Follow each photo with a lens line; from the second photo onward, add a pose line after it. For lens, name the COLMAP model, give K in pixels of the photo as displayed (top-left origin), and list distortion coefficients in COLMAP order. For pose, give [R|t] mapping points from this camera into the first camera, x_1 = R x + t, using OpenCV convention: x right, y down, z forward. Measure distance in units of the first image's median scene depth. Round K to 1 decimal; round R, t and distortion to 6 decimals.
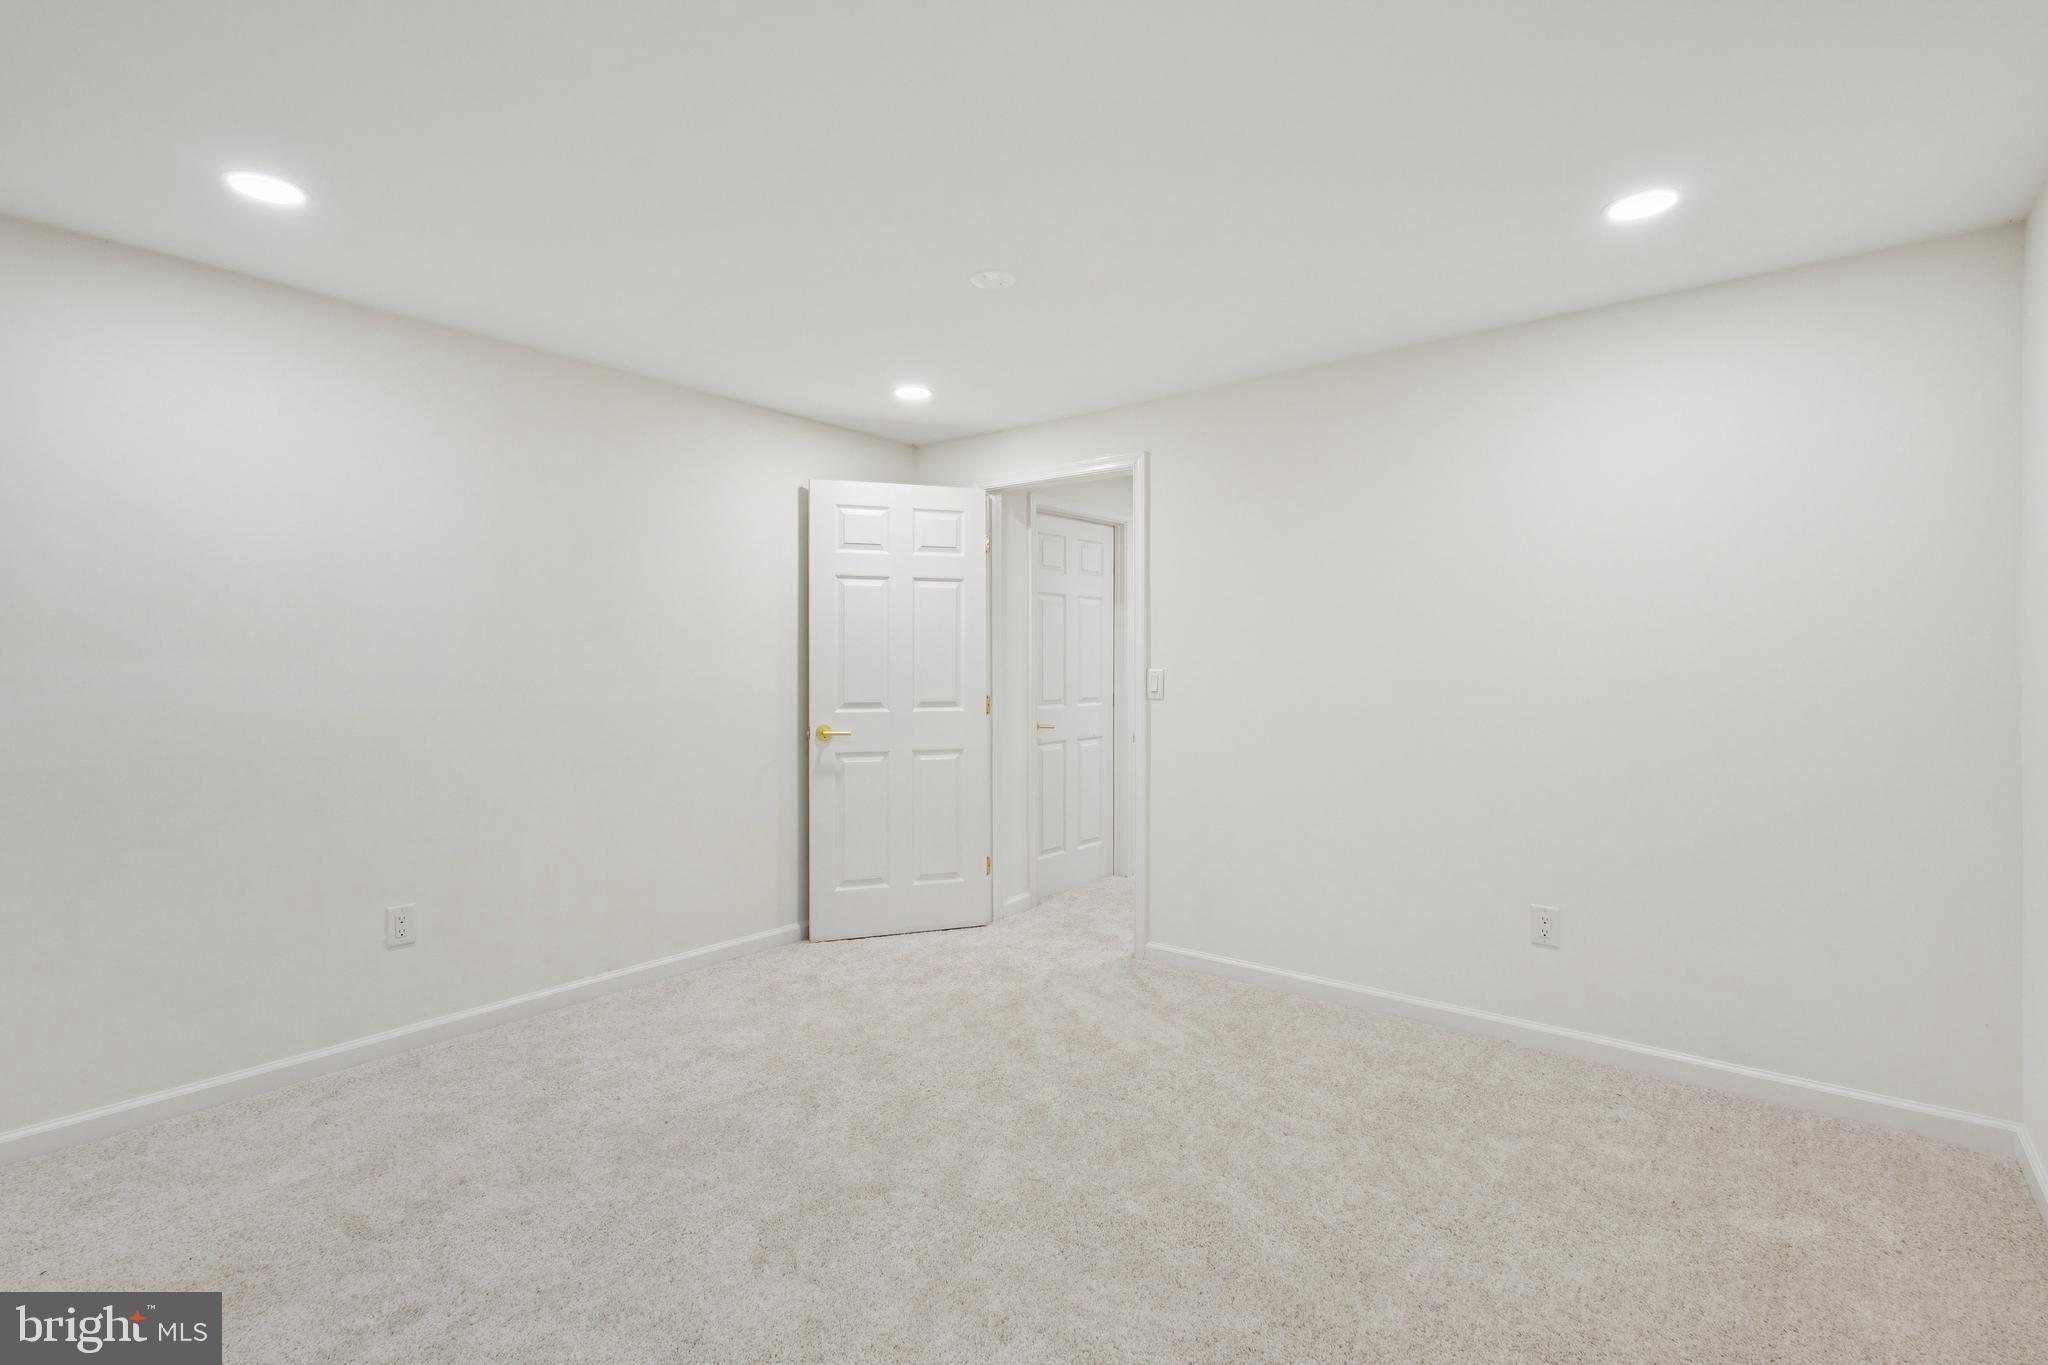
lens RADIAL K [[943.6, 0, 1026.4], [0, 943.6, 674.4], [0, 0, 1]] dist [0.013336, -0.004094]
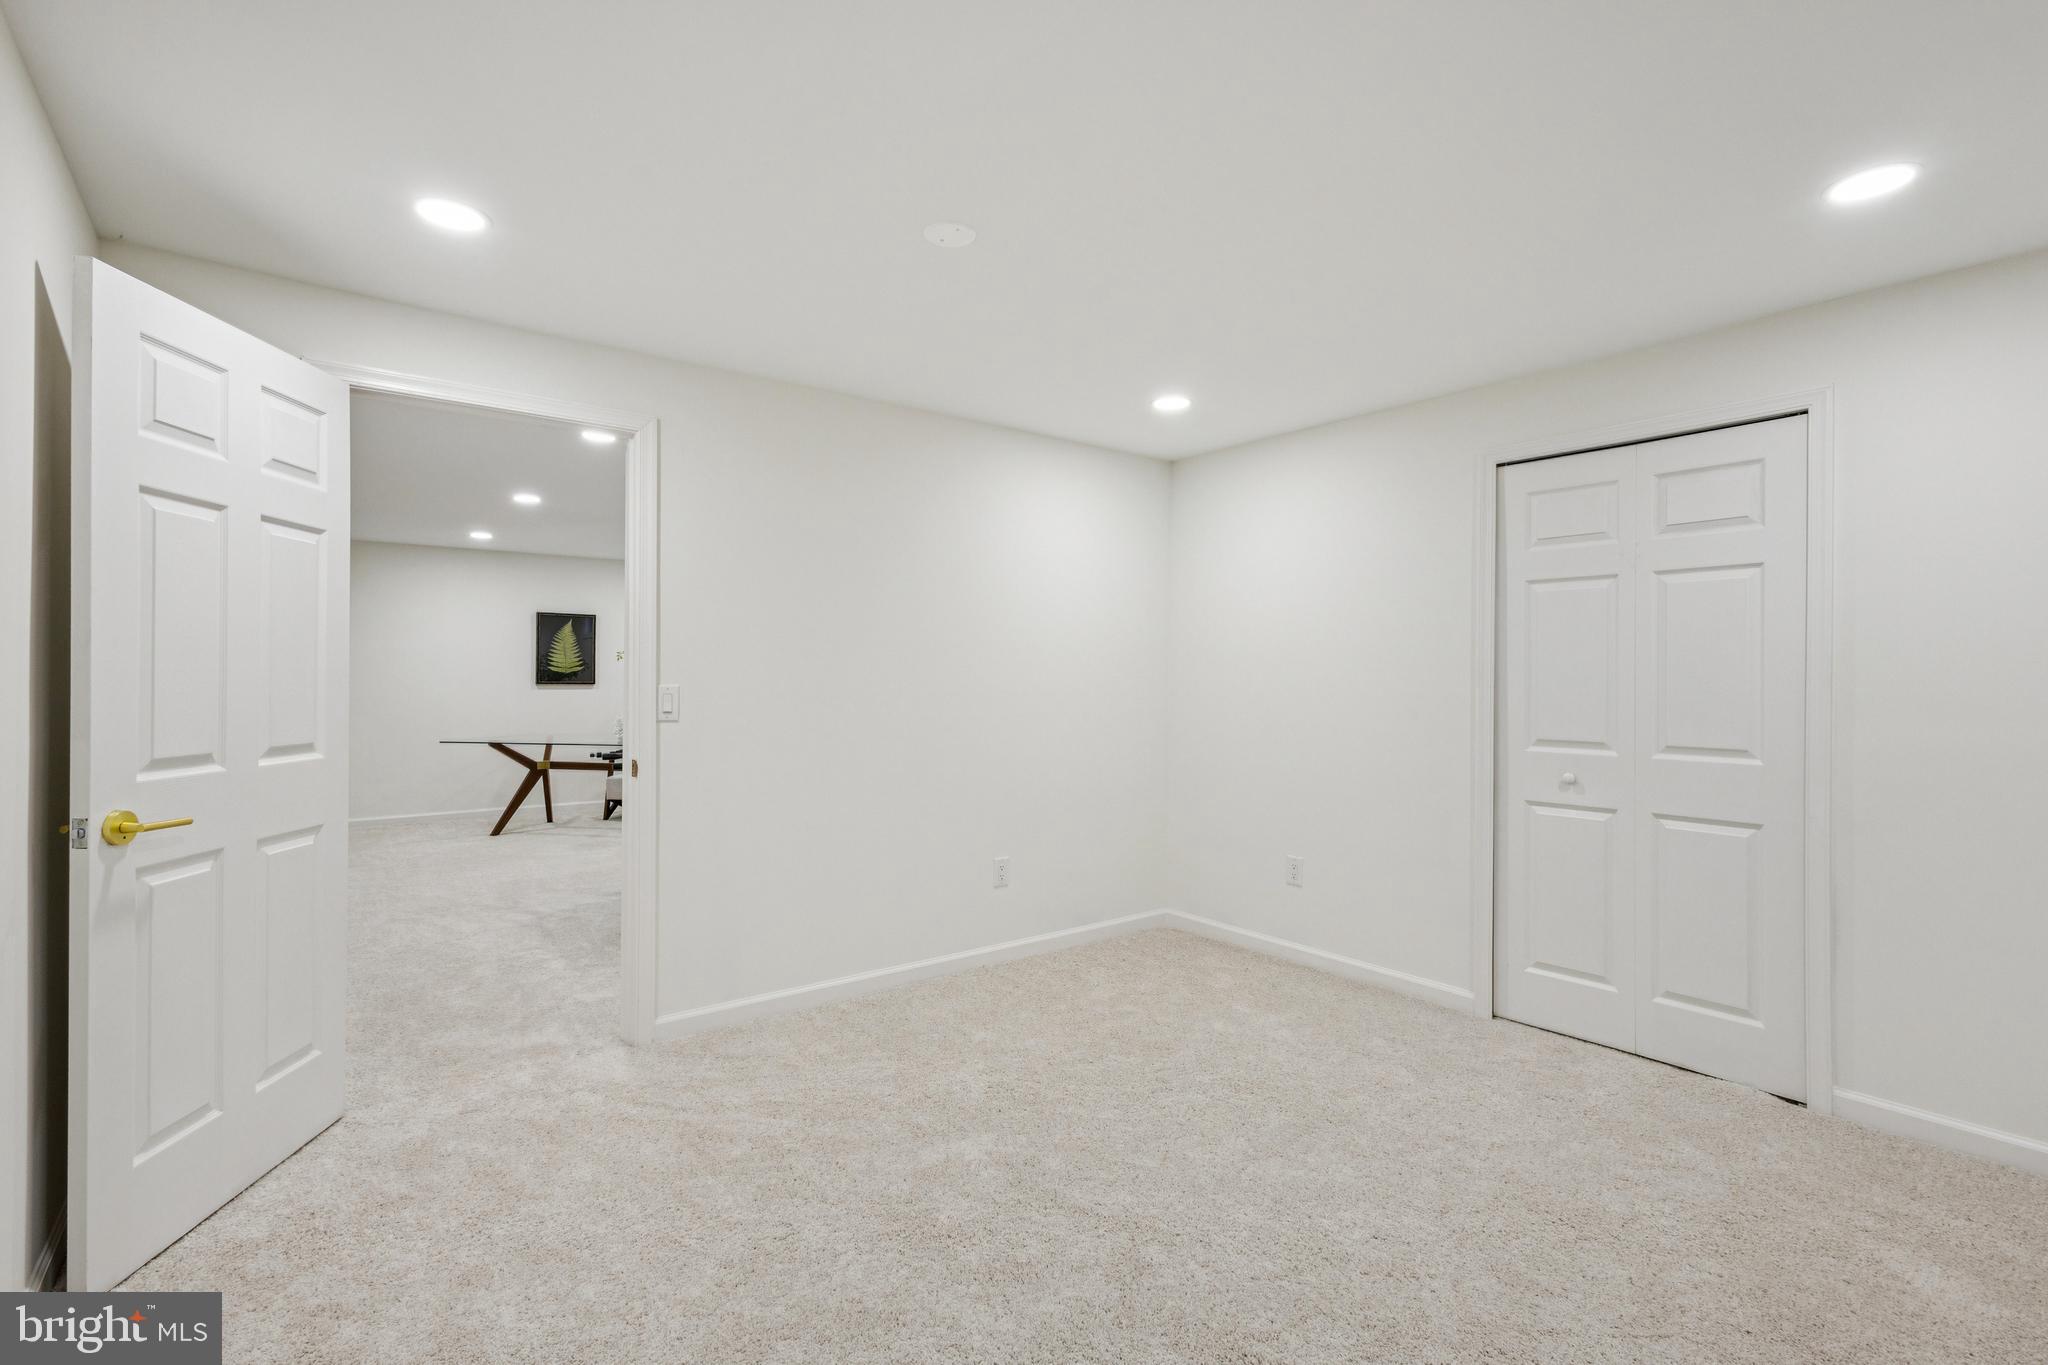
lens RADIAL K [[943.6, 0, 1016.9], [0, 943.6, 687.4], [0, 0, 1]] dist [0.013336, -0.004094]
pose [[0.247531, -0.006447, 0.968859, -0.547283], [0.011260, 0.999929, 0.003777, -0.002372], [-0.968815, 0.009975, 0.247586, 0.464326]]
